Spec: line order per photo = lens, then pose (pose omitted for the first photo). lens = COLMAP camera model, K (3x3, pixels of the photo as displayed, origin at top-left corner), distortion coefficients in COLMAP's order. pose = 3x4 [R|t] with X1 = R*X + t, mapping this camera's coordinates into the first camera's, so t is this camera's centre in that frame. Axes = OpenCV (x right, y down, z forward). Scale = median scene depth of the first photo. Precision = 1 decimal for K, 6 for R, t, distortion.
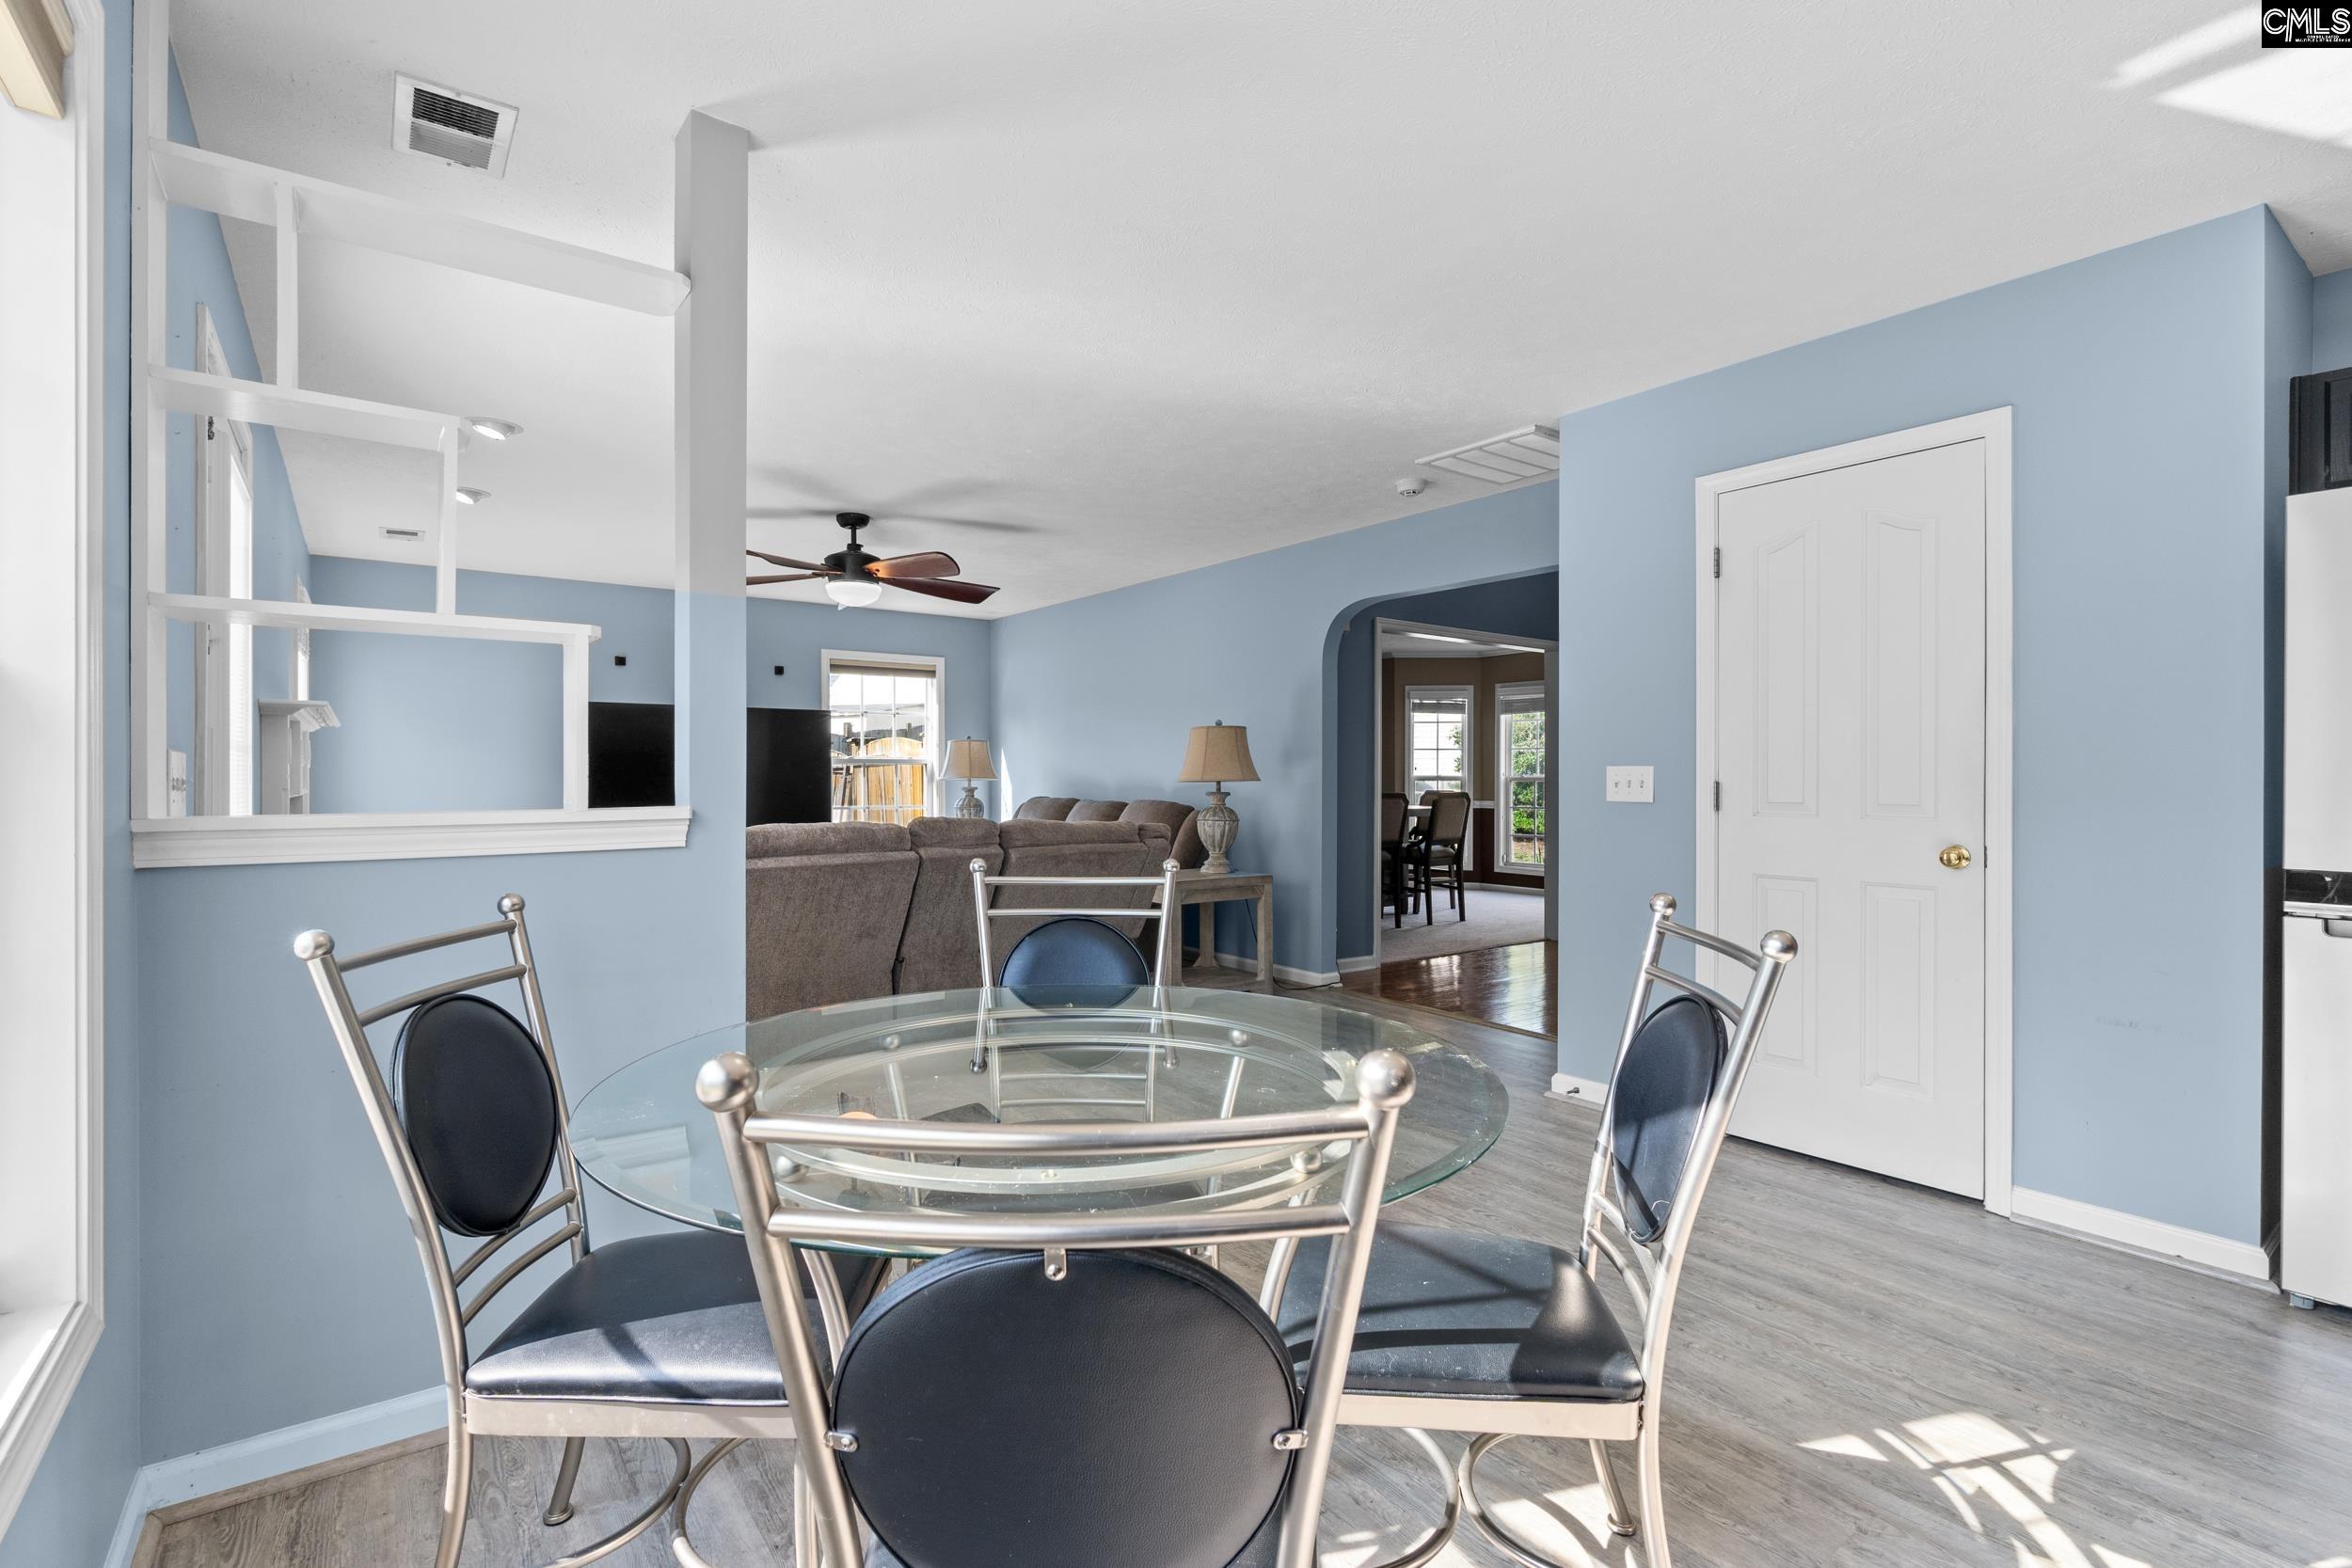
lens RADIAL K [[1077.8, 0, 1164.5], [0, 1077.8, 783.5], [0, 0, 1]] dist [-0.000854, 0.000531]
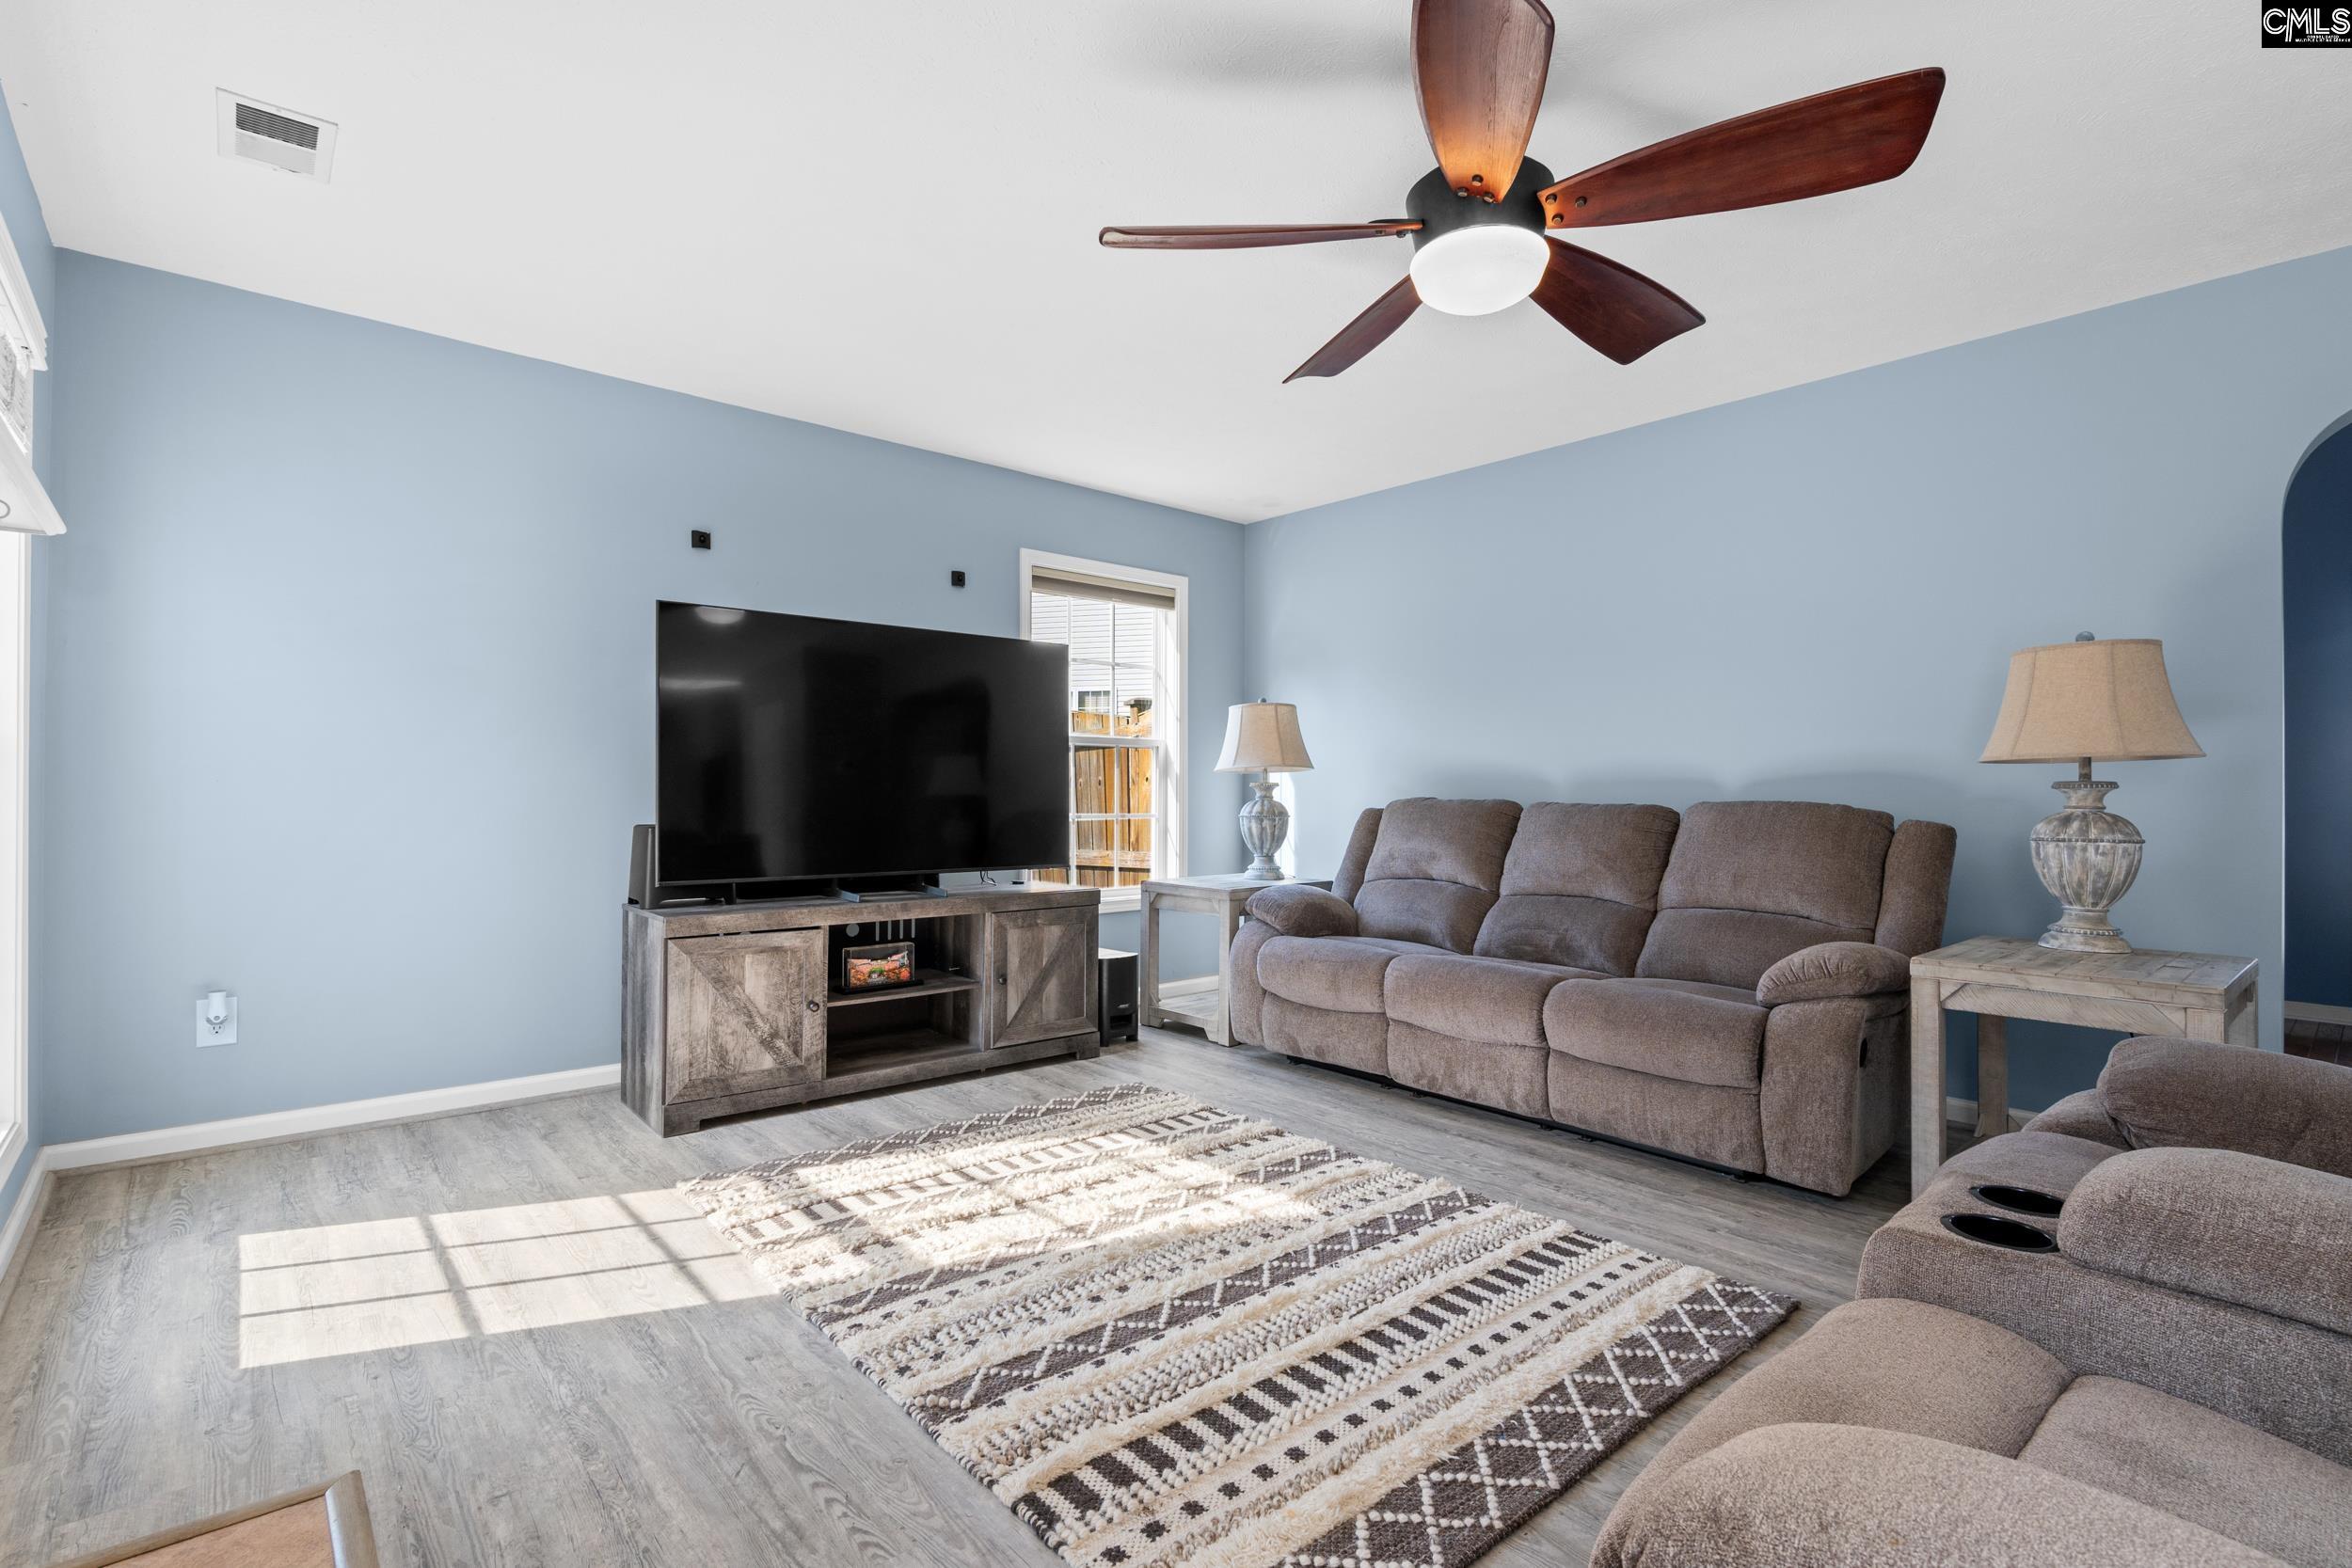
lens RADIAL K [[1077.8, 0, 1166.5], [0, 1077.8, 787.7], [0, 0, 1]] dist [-0.000854, 0.000531]
pose [[0.995018, 0.000644, 0.099697, -0.296436], [0.000048, 0.999976, -0.006933, 0.010193], [-0.099699, 0.006903, 0.994994, 0.405392]]
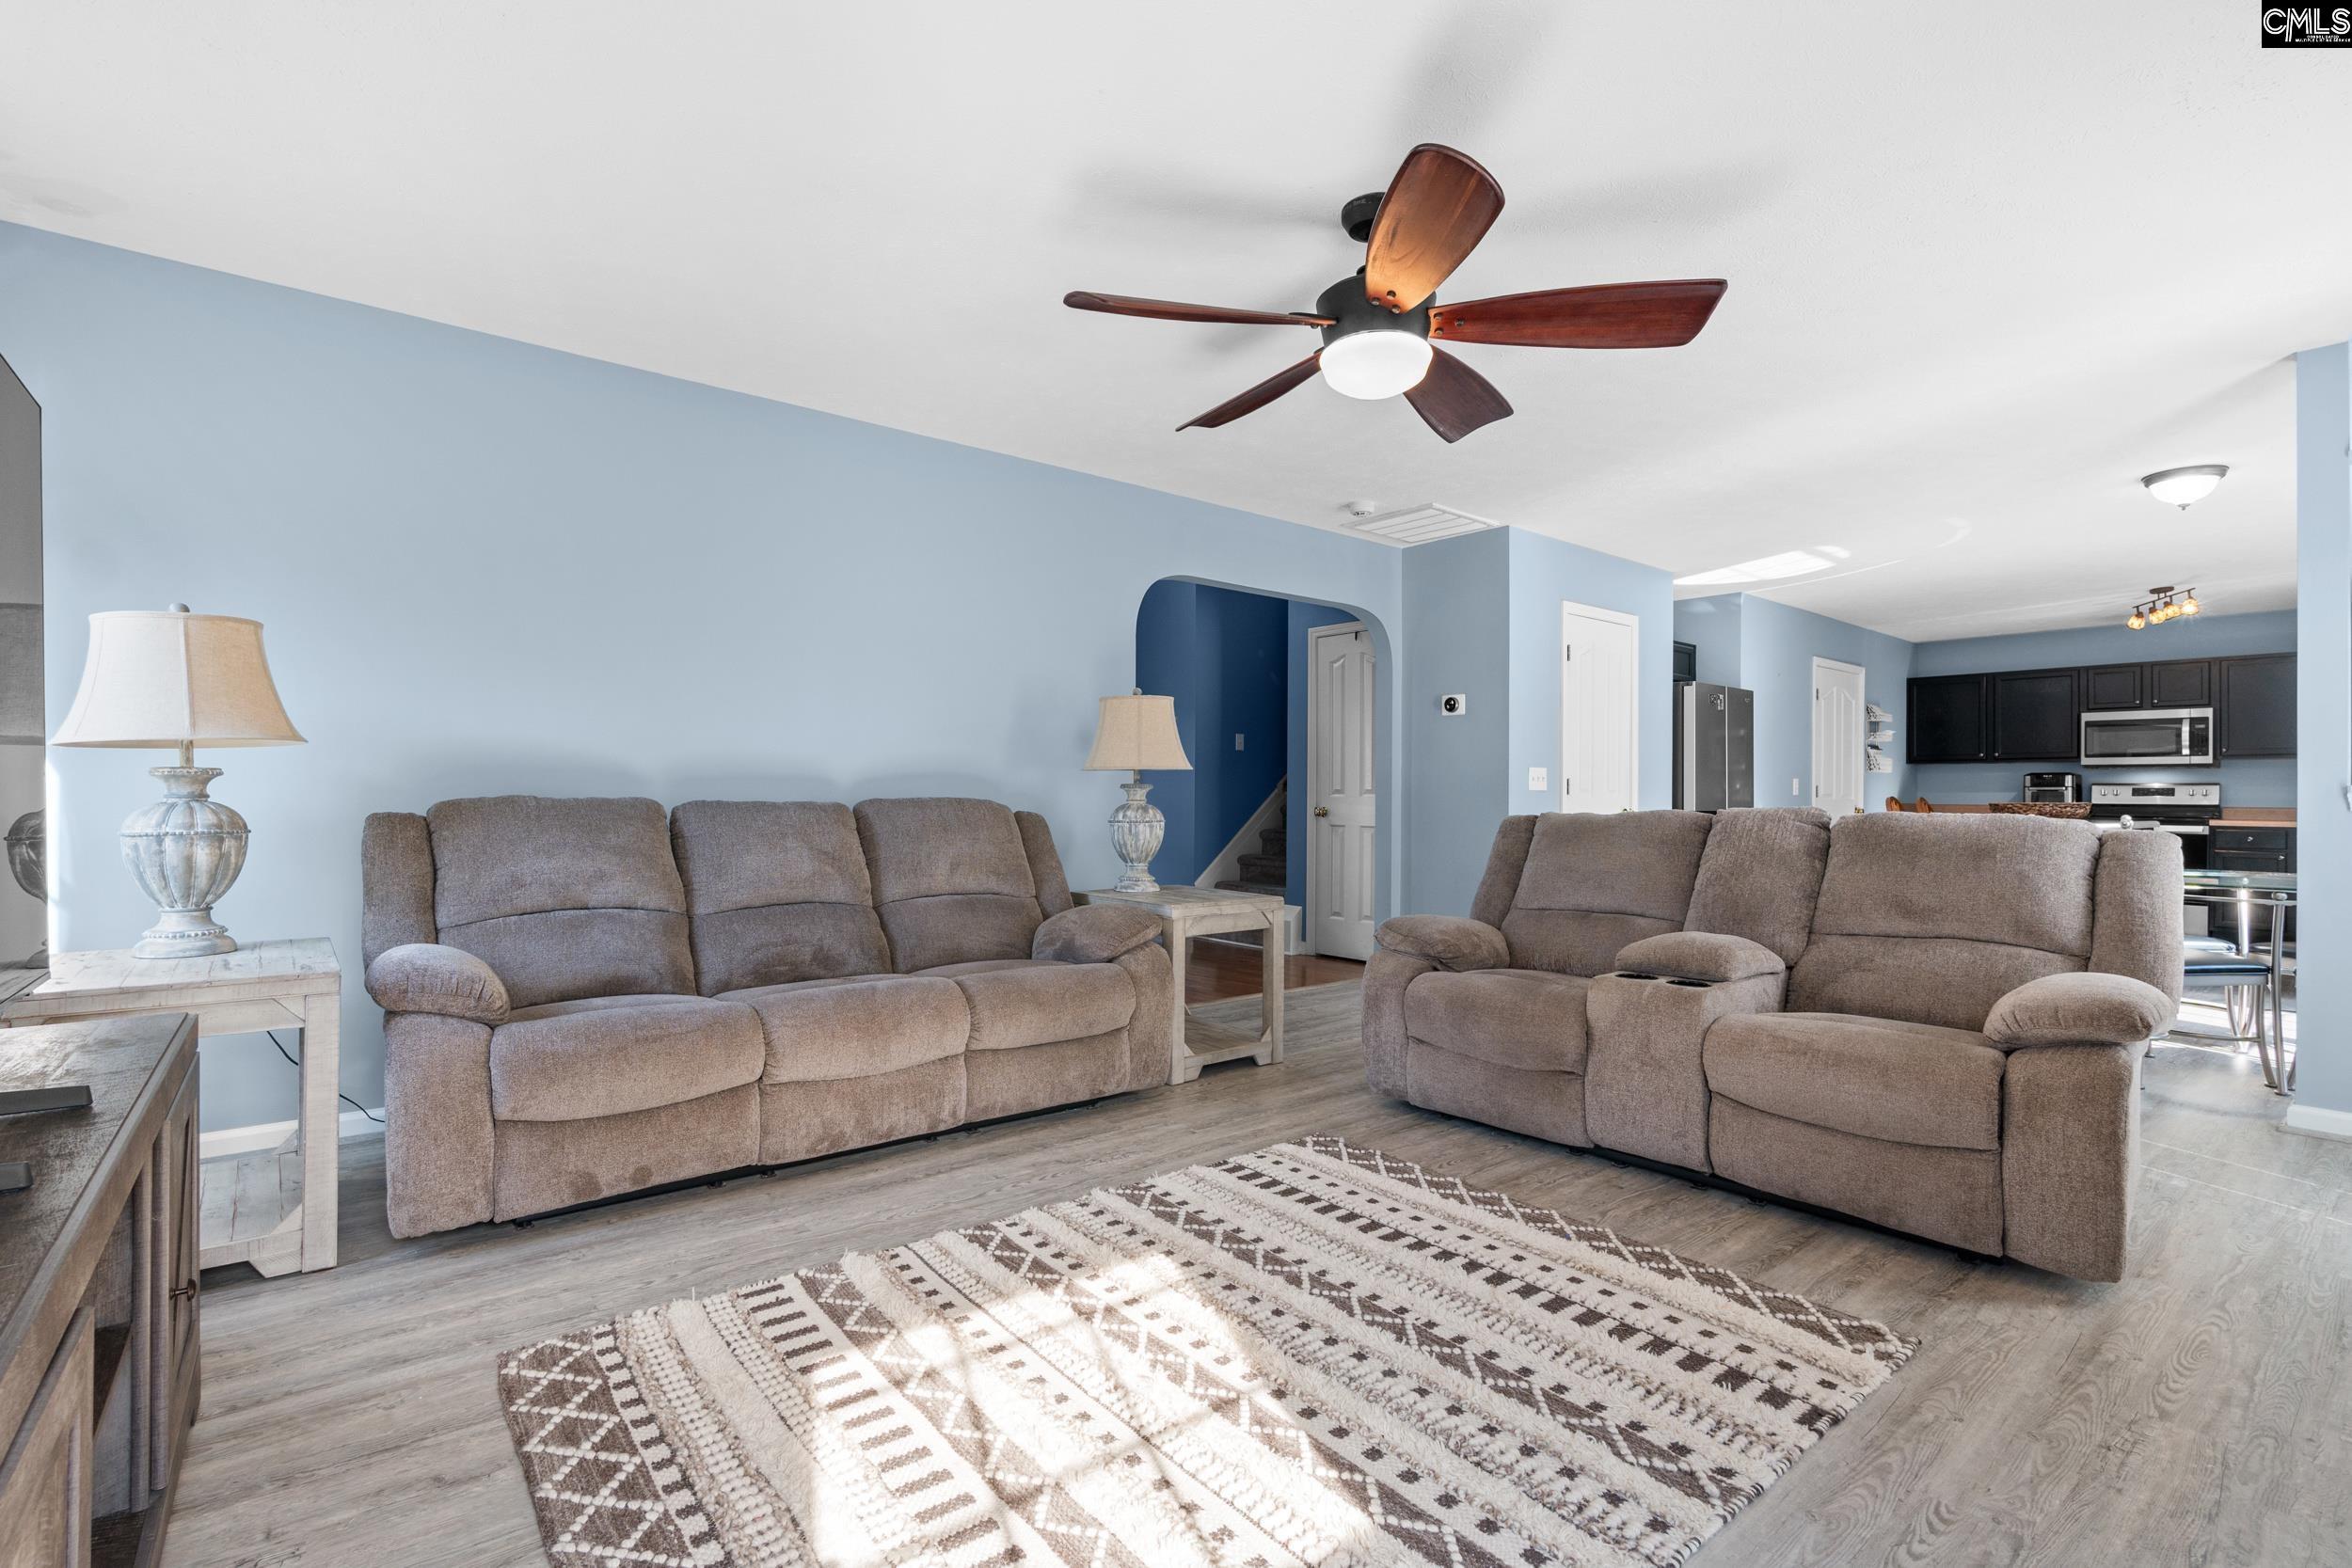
lens RADIAL K [[1077.8, 0, 1155.4], [0, 1077.8, 786.3], [0, 0, 1]] dist [-0.000854, 0.000531]
pose [[-0.050586, 0.000565, 0.998720, -0.509180], [-0.005011, 0.999987, -0.000820, 0.007485], [-0.998707, -0.005046, -0.050582, 0.737103]]
